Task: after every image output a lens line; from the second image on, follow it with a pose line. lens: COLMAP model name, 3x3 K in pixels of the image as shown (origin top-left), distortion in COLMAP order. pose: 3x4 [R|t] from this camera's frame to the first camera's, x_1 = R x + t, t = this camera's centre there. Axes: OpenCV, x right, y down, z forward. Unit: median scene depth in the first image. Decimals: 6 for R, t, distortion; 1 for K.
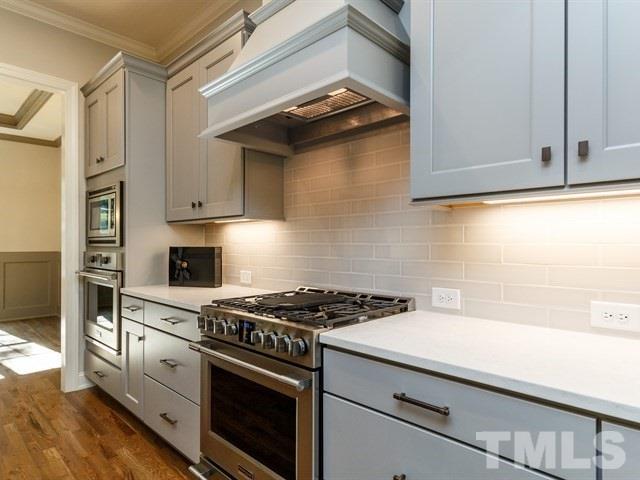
lens RADIAL K [[378.1, 0, 319.0], [0, 378.1, 242.6], [0, 0, 1]] dist [0.008383, 0.000392]
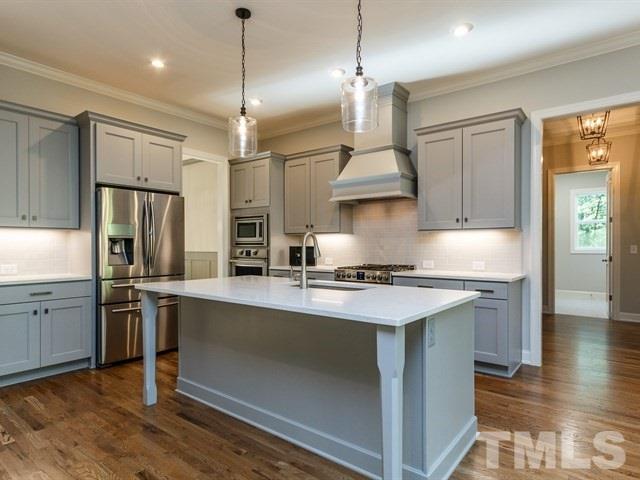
lens RADIAL K [[378.1, 0, 320.5], [0, 378.1, 241.5], [0, 0, 1]] dist [0.008383, 0.000392]
pose [[0.994635, 0.001439, 0.103439, -0.455936], [-0.000816, 0.999981, -0.006068, -0.002290], [-0.103446, 0.005951, 0.994617, -1.042315]]
